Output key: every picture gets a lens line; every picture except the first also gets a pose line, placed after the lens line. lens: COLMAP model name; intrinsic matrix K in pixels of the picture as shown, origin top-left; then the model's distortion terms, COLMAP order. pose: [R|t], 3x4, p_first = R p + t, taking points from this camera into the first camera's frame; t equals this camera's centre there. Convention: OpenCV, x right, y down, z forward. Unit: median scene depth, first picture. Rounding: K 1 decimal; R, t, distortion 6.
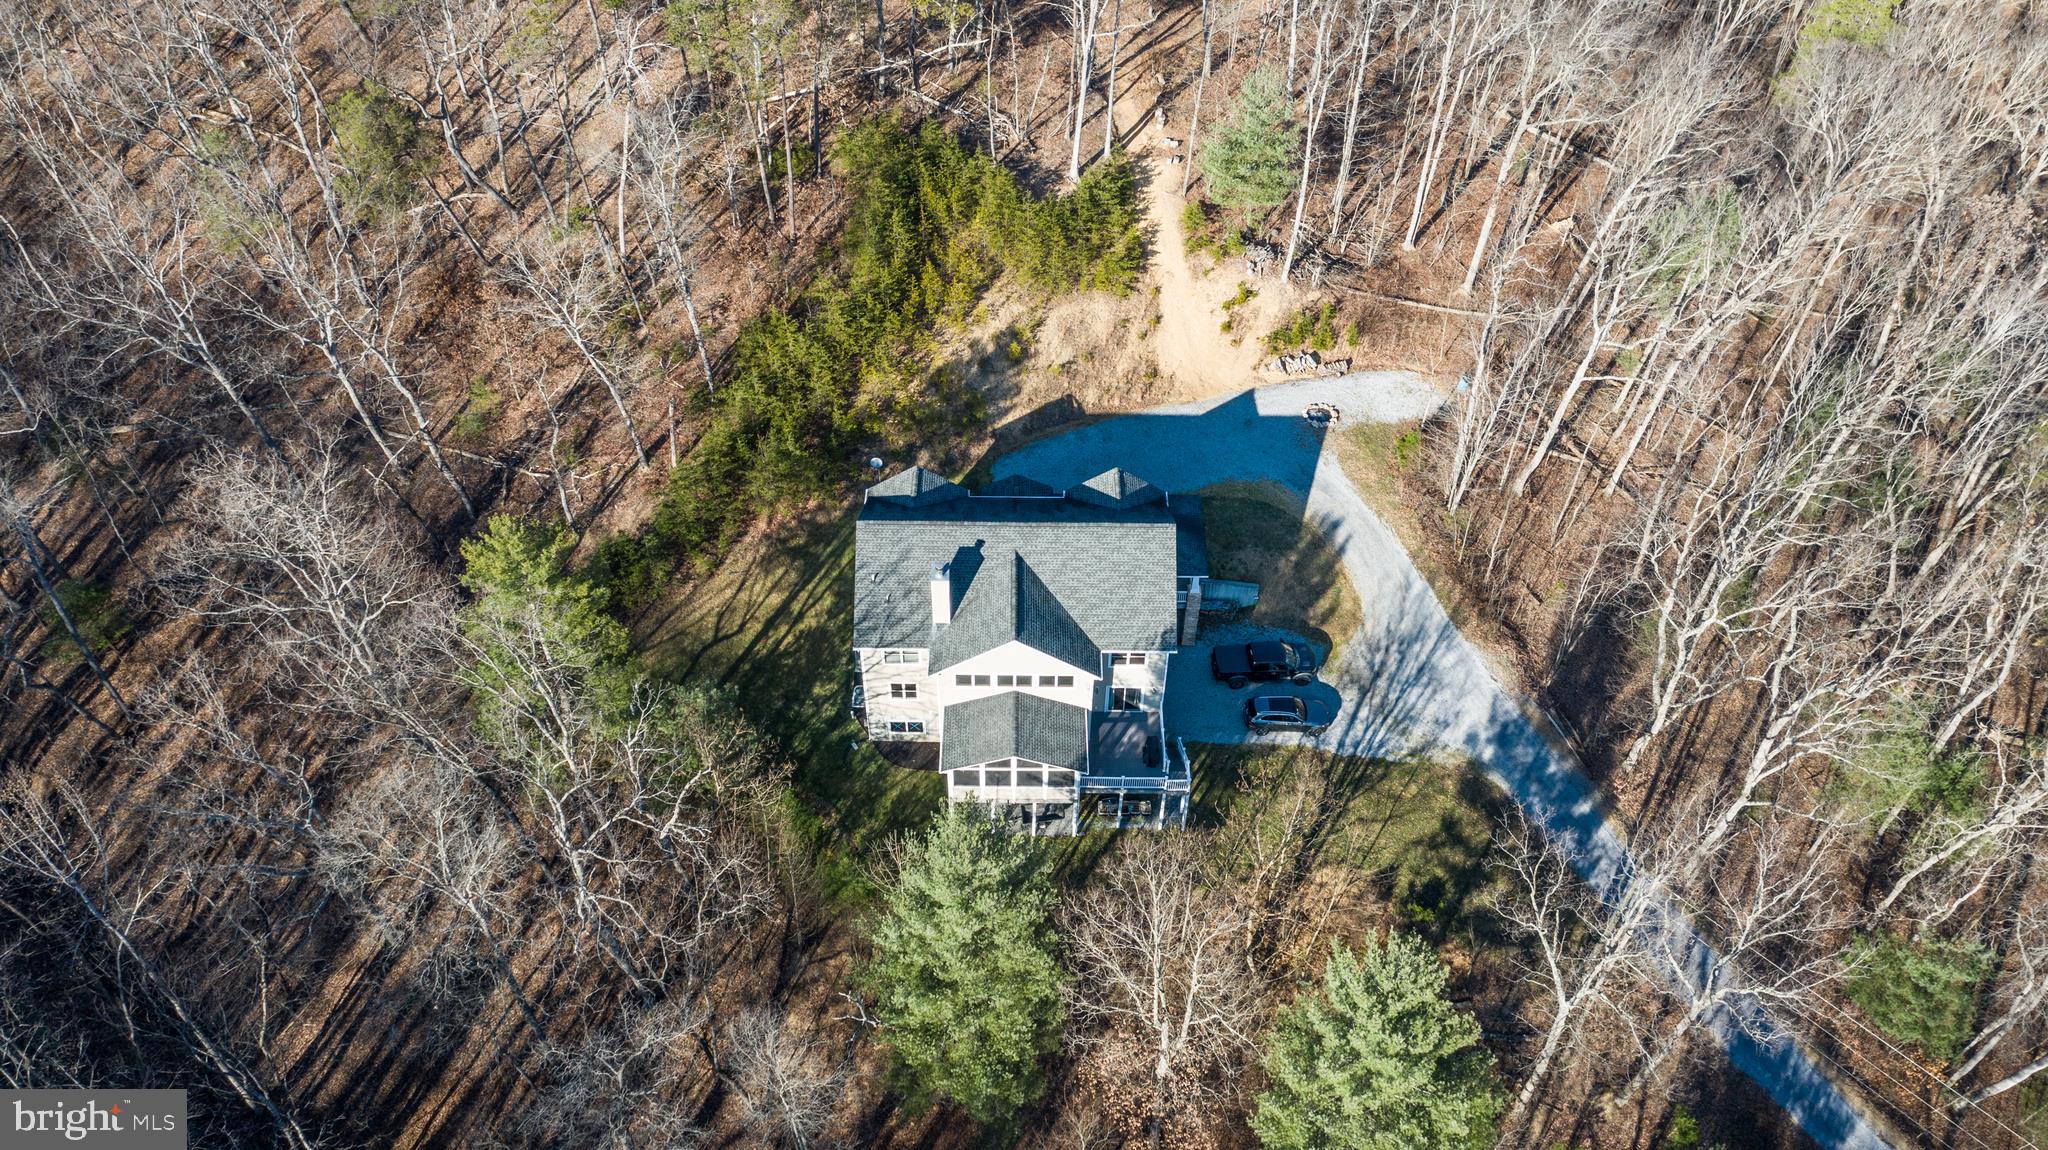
lens RADIAL K [[1625.4, 0, 1023.2], [0, 1625.4, 559.4], [0, 0, 1]] dist [-0.011557, 0.009145]
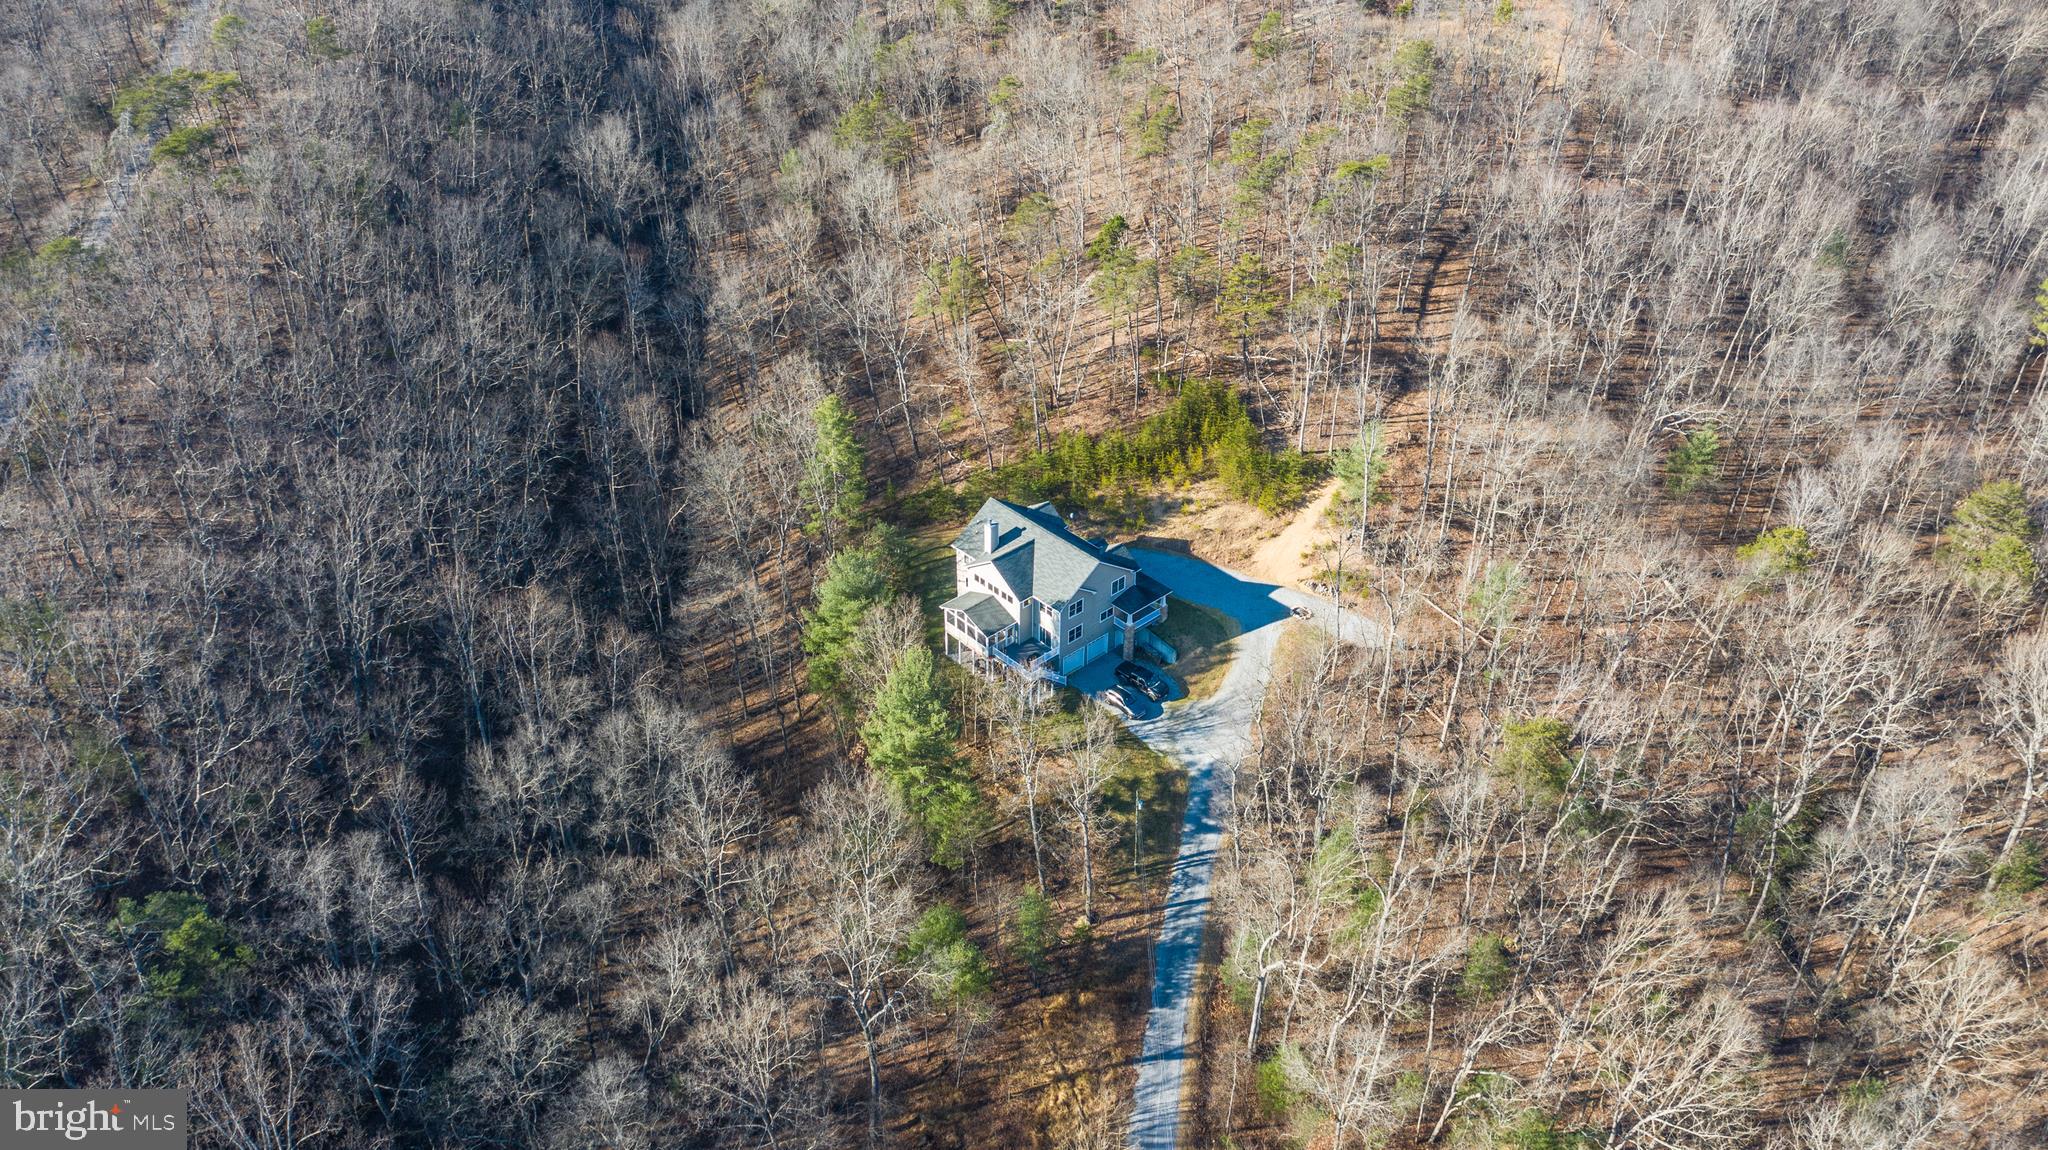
lens RADIAL K [[1625.4, 0, 1032.7], [0, 1625.4, 573.9], [0, 0, 1]] dist [-0.011557, 0.009145]
pose [[0.683830, 0.410942, -0.602913, 1.013806], [-0.537333, 0.842639, -0.035111, 0.085808], [0.493609, 0.347975, 0.797034, -0.485256]]
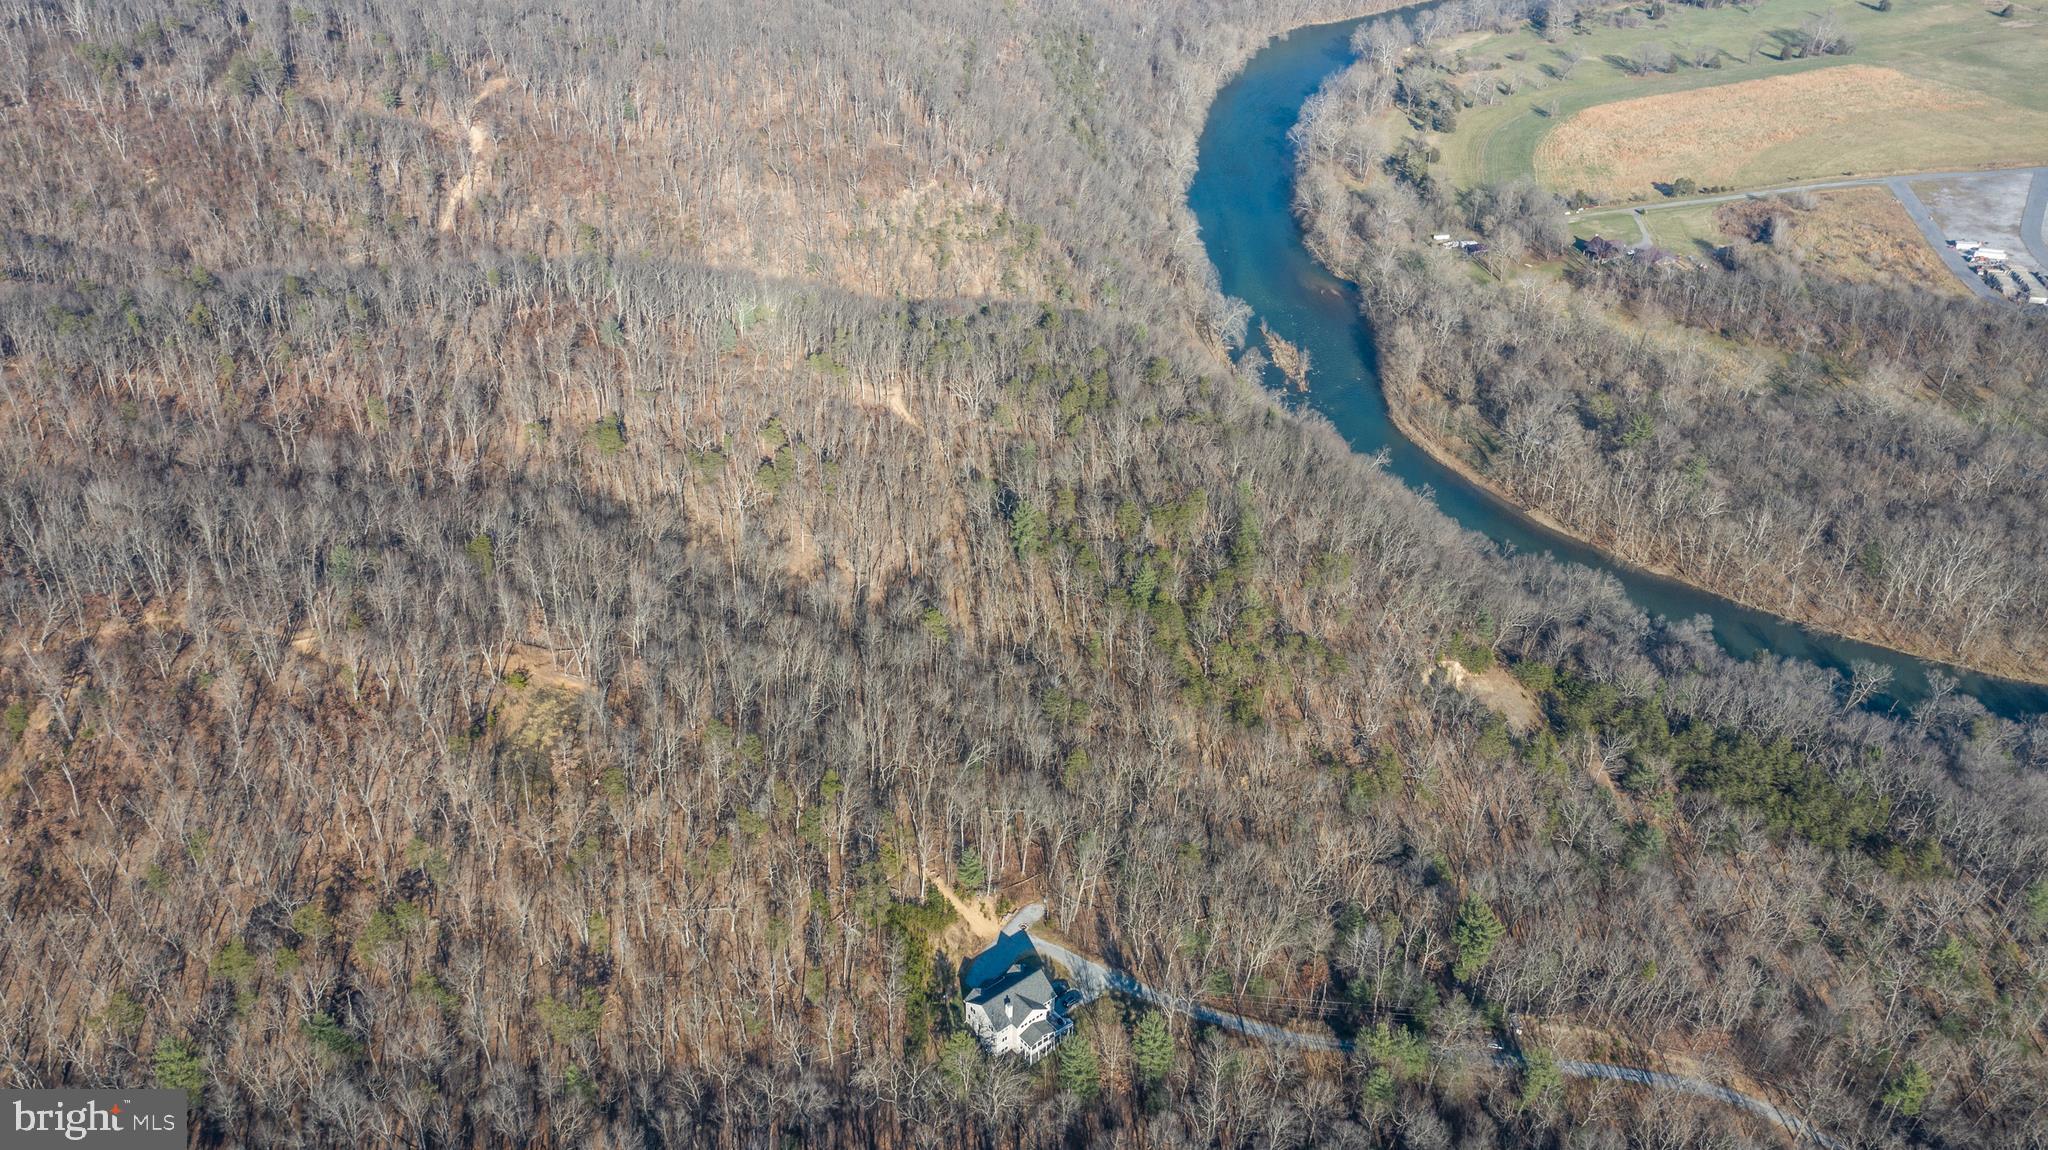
lens RADIAL K [[1625.4, 0, 1024.0], [0, 1625.4, 576.2], [0, 0, 1]] dist [-0.011557, 0.009145]
pose [[0.766654, -0.344848, 0.541593, -1.563025], [0.461168, 0.882655, -0.090797, -0.467042], [-0.446729, 0.319375, 0.835723, -2.365198]]
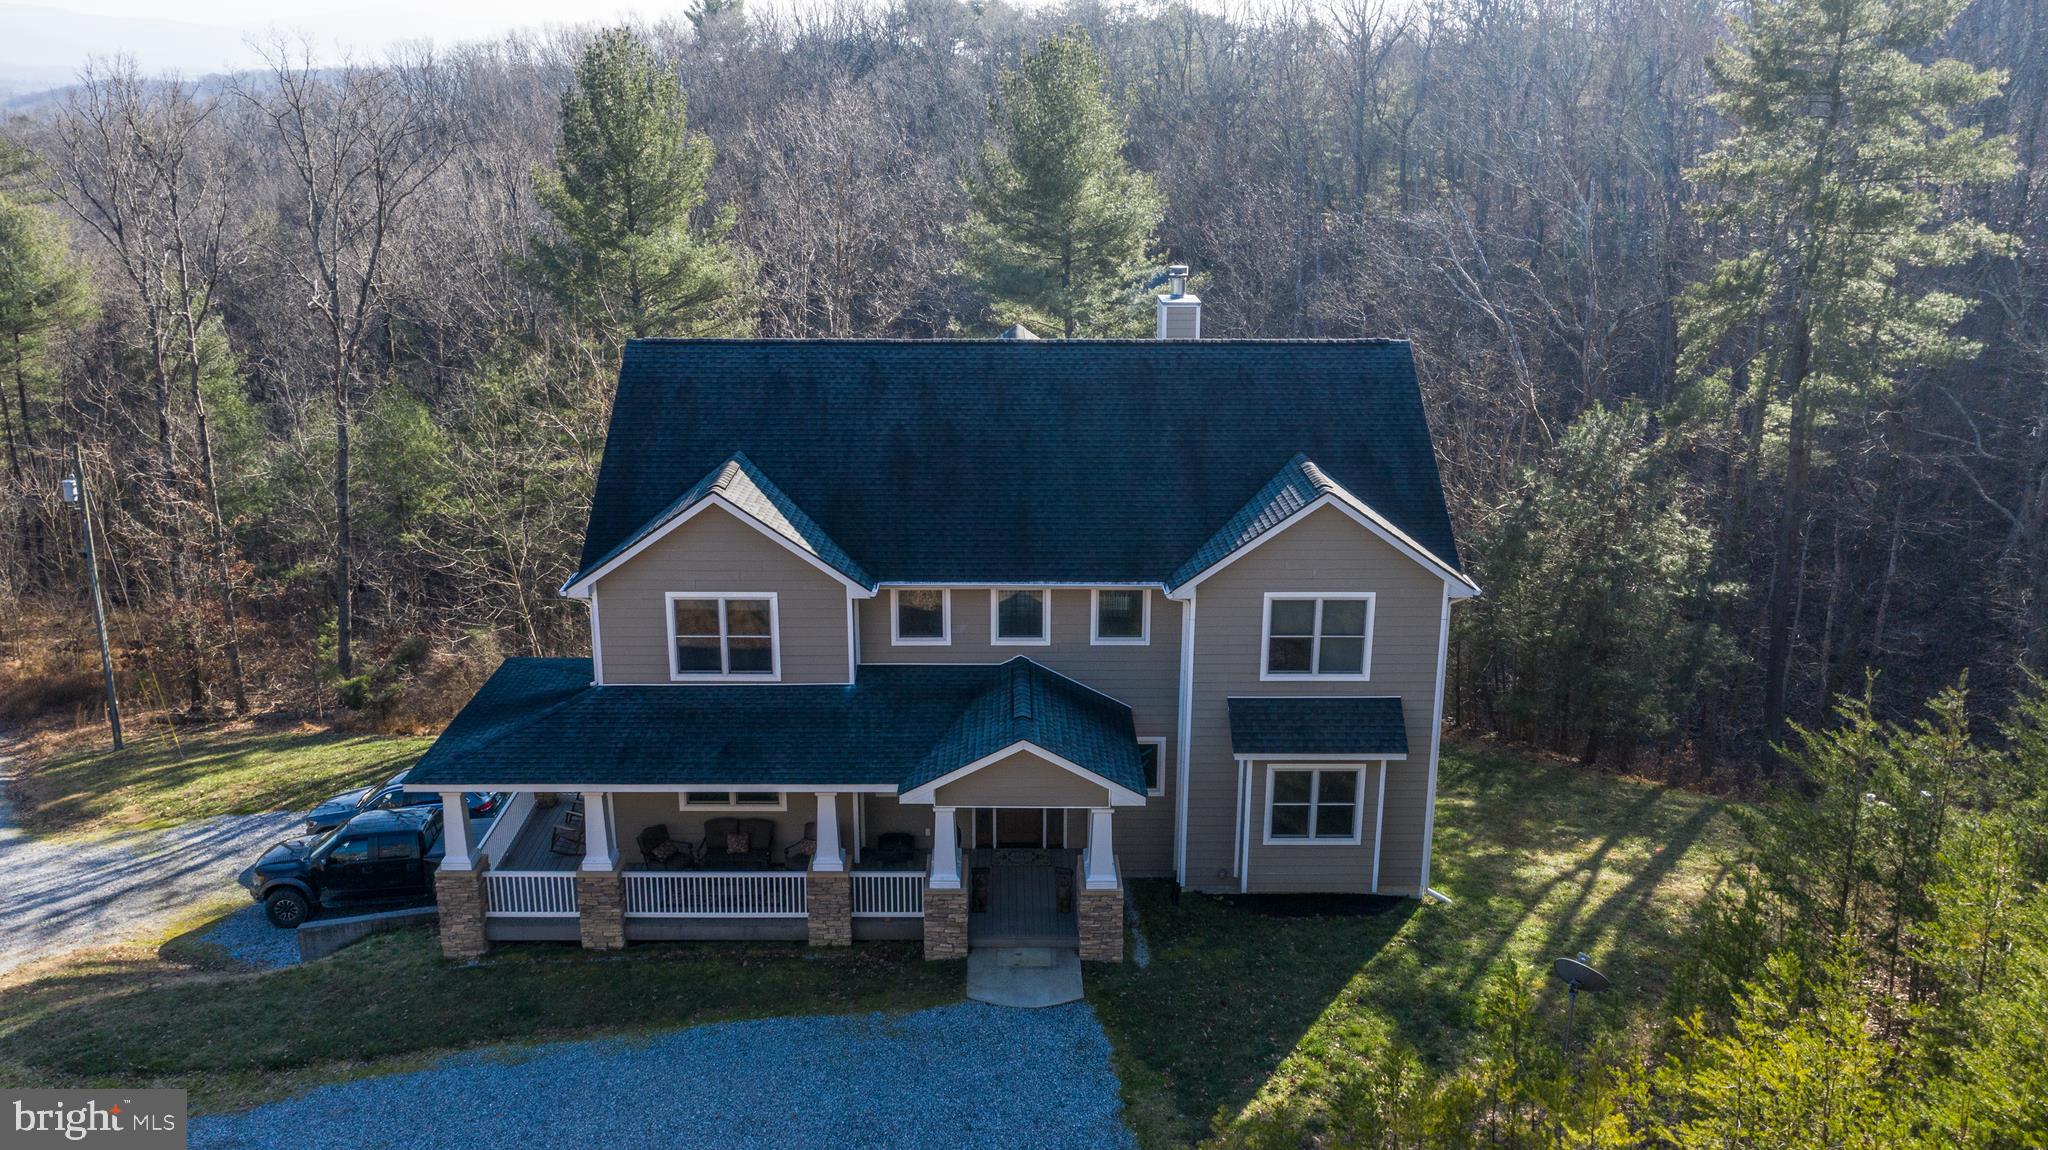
lens RADIAL K [[1625.4, 0, 1028.1], [0, 1625.4, 591.5], [0, 0, 1]] dist [-0.011557, 0.009145]
pose [[-0.999077, -0.007702, -0.042266, 0.007723], [-0.041557, 0.422785, 0.905277, -0.302003], [0.010897, 0.906197, -0.422715, 1.025391]]
